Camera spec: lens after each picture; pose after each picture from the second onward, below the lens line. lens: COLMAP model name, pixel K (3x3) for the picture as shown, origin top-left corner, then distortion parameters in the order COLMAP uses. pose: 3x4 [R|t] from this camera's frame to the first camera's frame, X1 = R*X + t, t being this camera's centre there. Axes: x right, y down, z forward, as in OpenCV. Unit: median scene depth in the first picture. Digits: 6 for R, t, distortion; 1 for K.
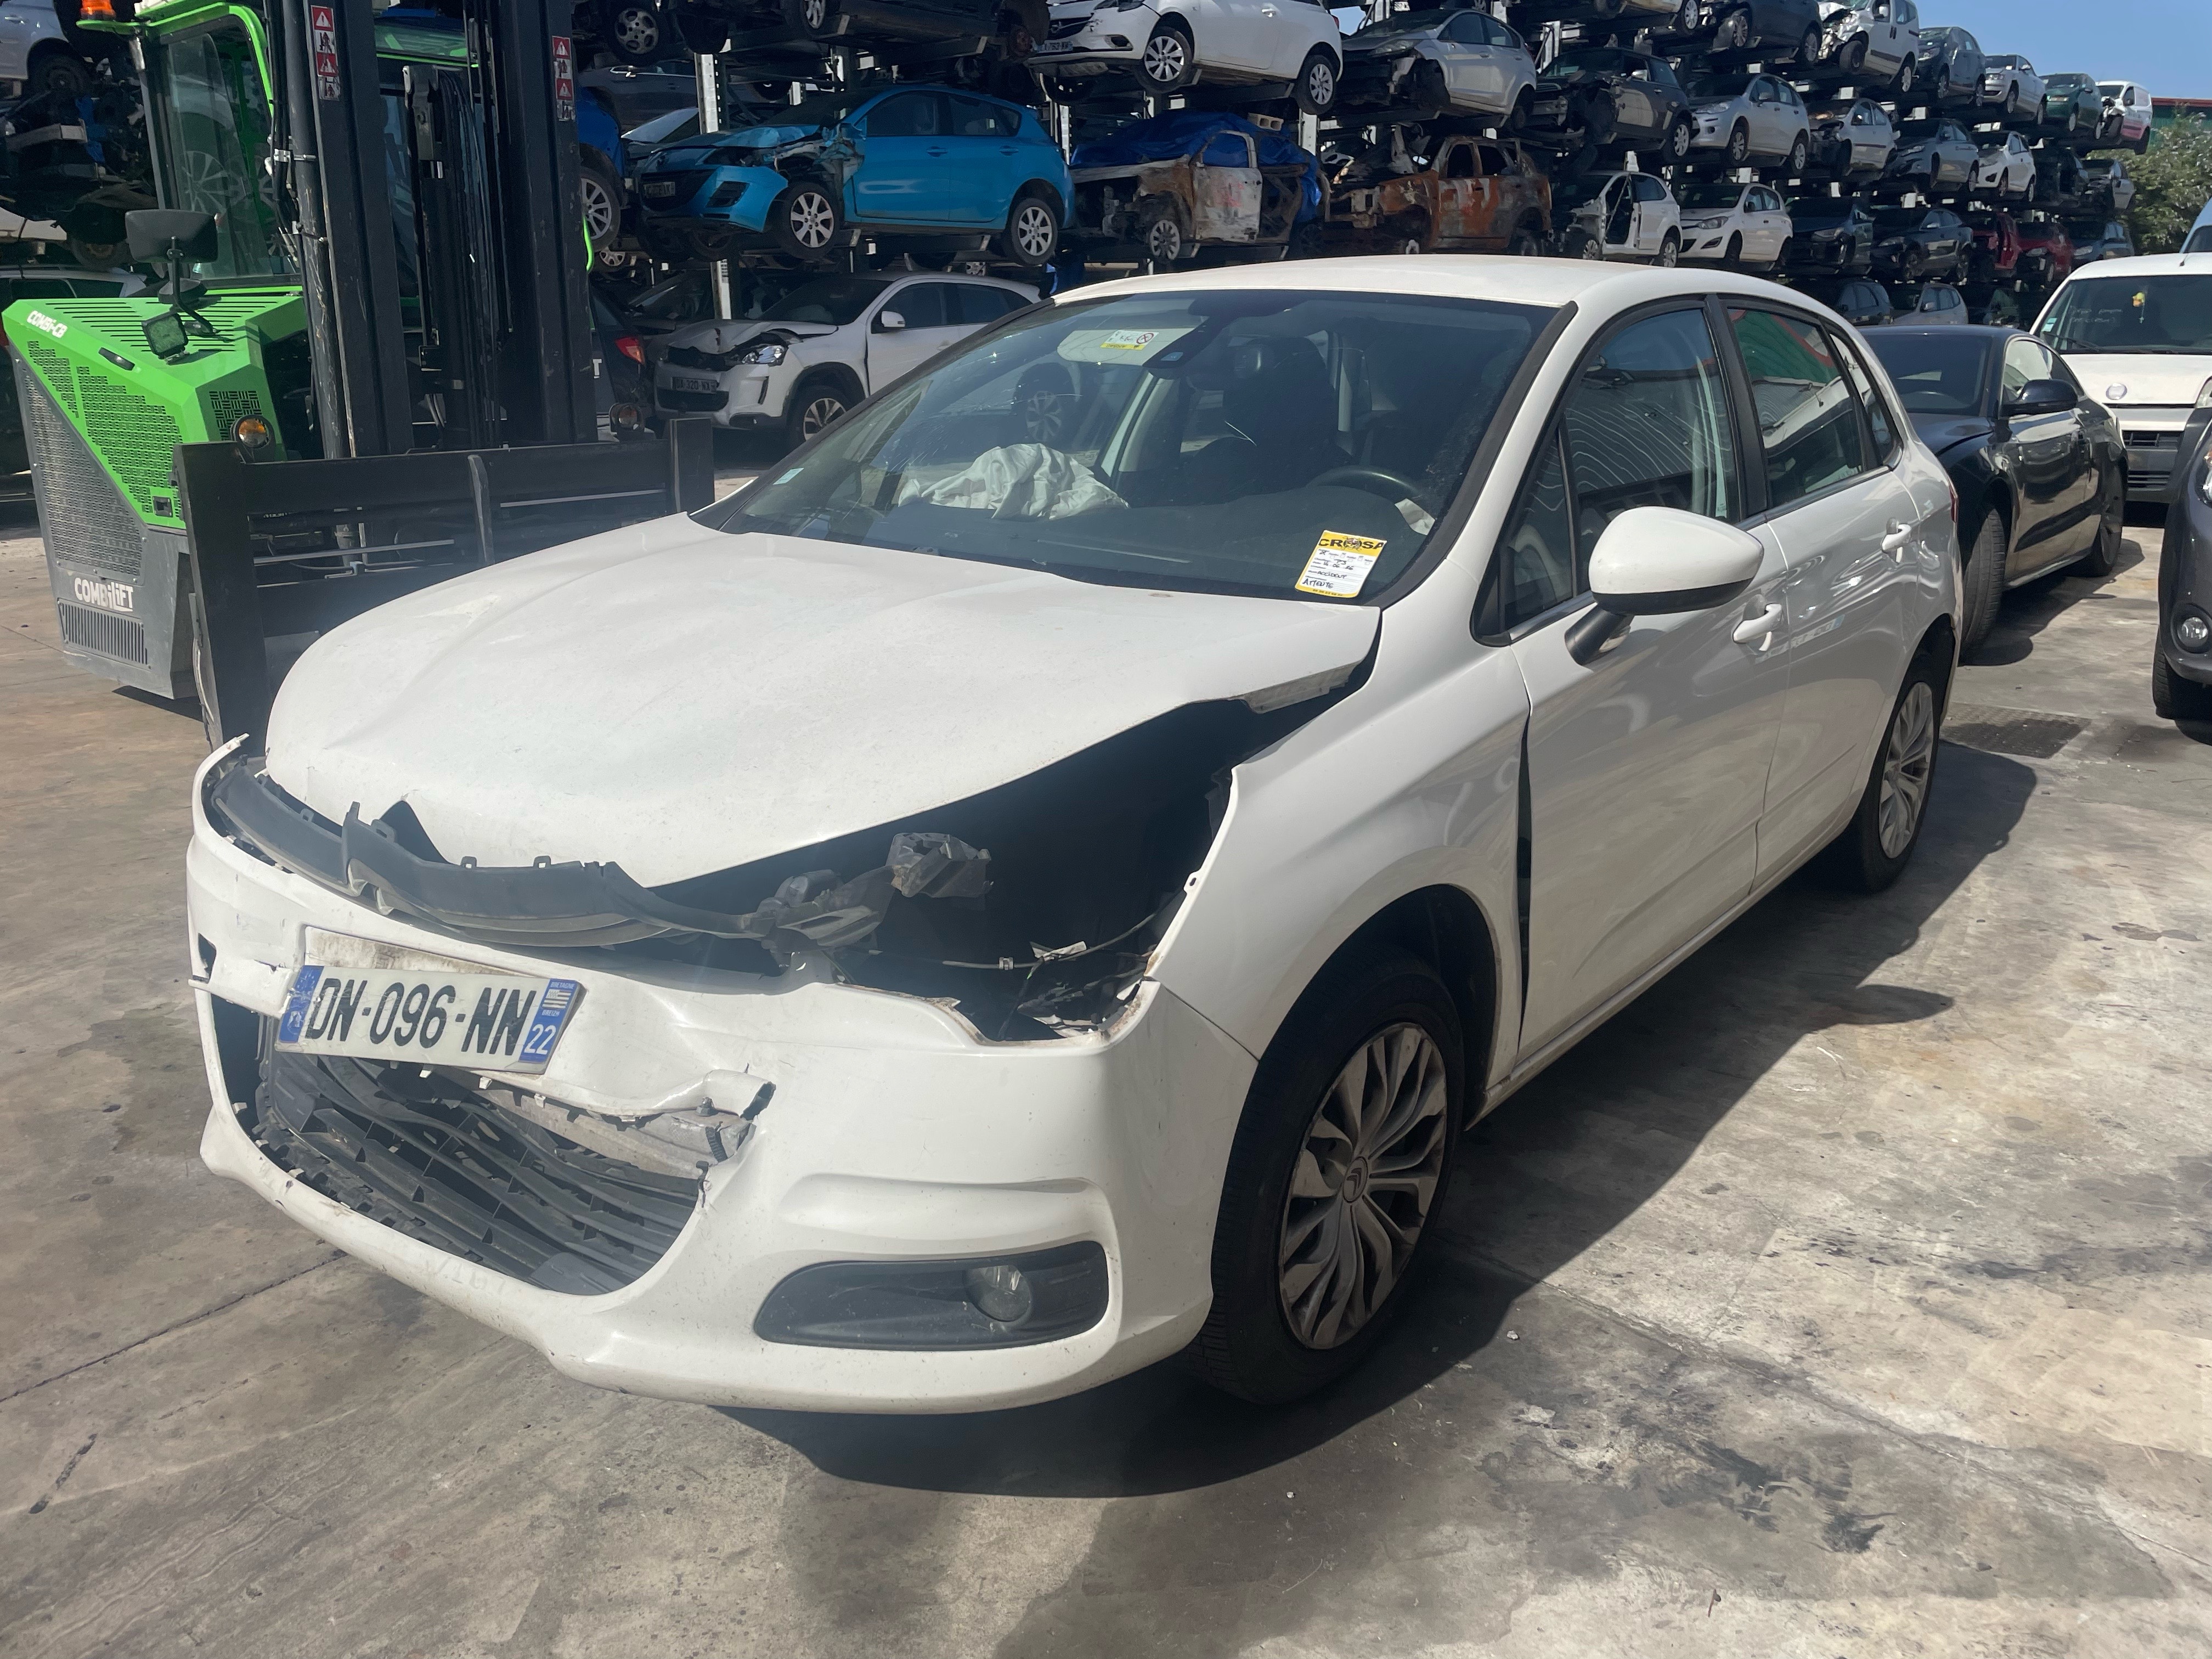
lens RADIAL K [[1685.3, 0, 1111.1], [0, 1685.3, 818.9], [0, 0, 1]] dist [-0.004295, -0.006064]
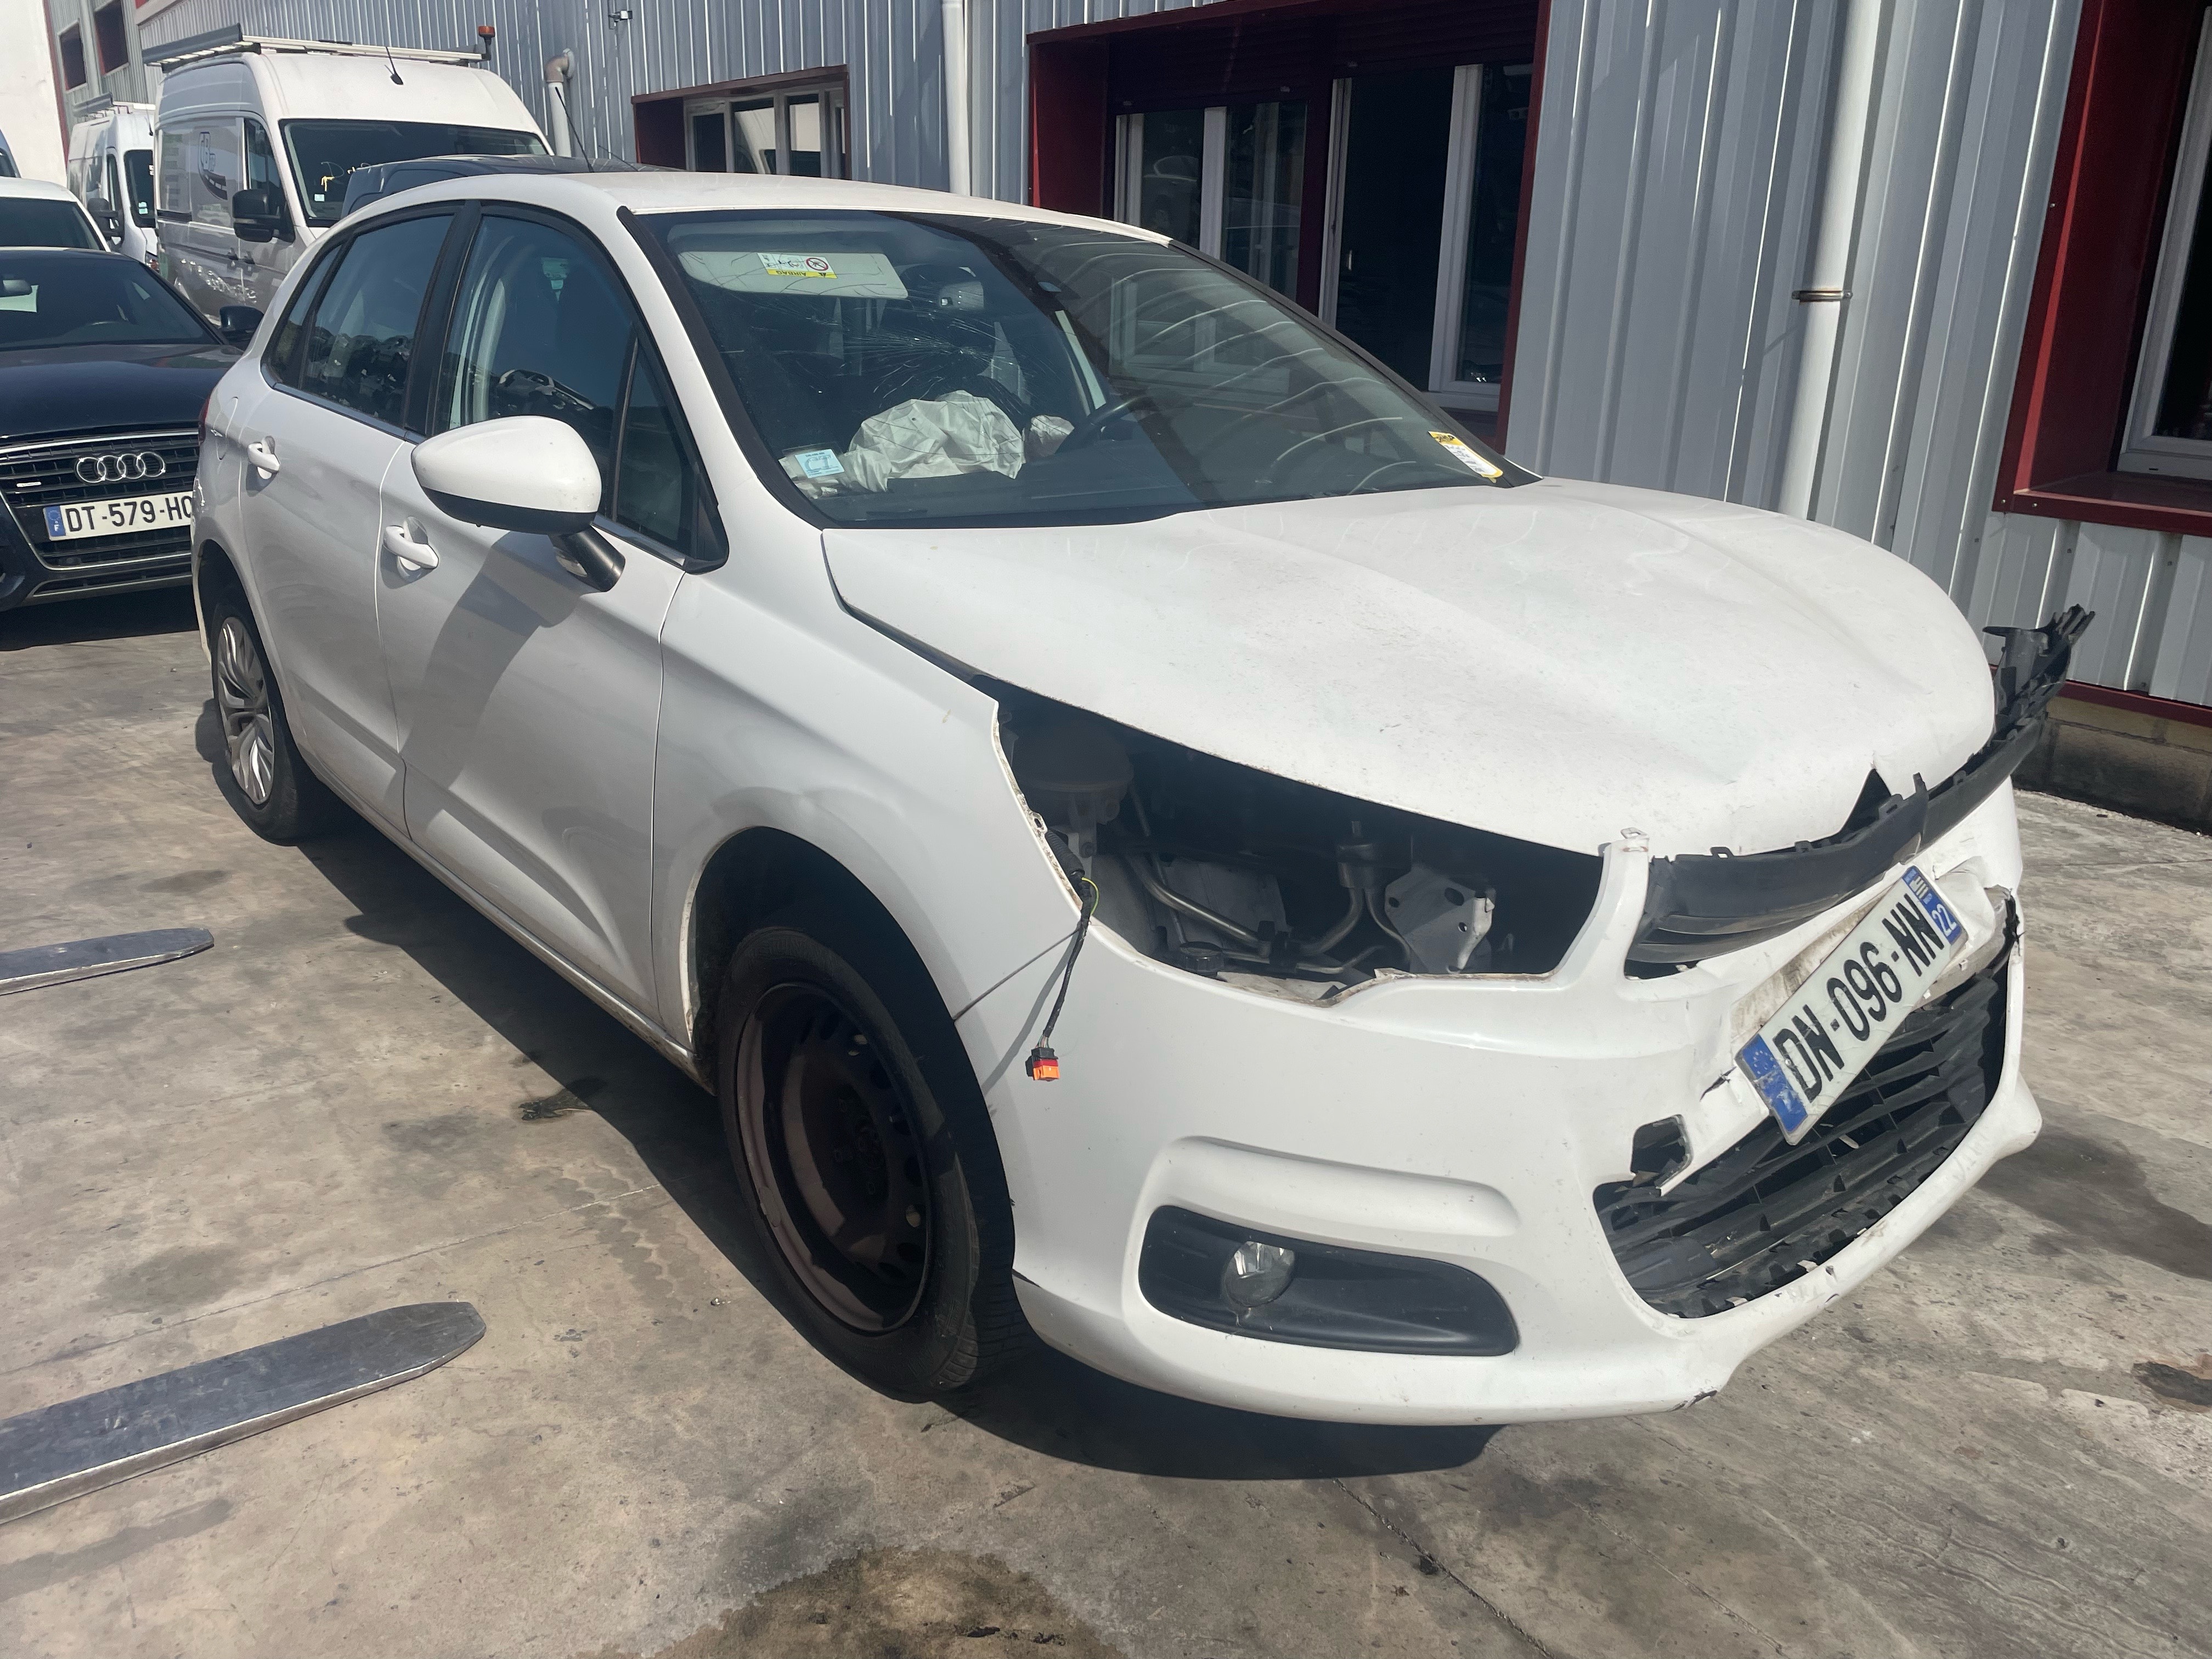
lens RADIAL K [[1685.3, 0, 1112.8], [0, 1685.3, 835.1], [0, 0, 1]] dist [-0.004295, -0.006064]
pose [[0.199110, -0.299798, 0.932993, -1.362418], [0.258609, 0.934382, 0.245054, -0.309694], [-0.945239, 0.192488, 0.263576, 1.133623]]
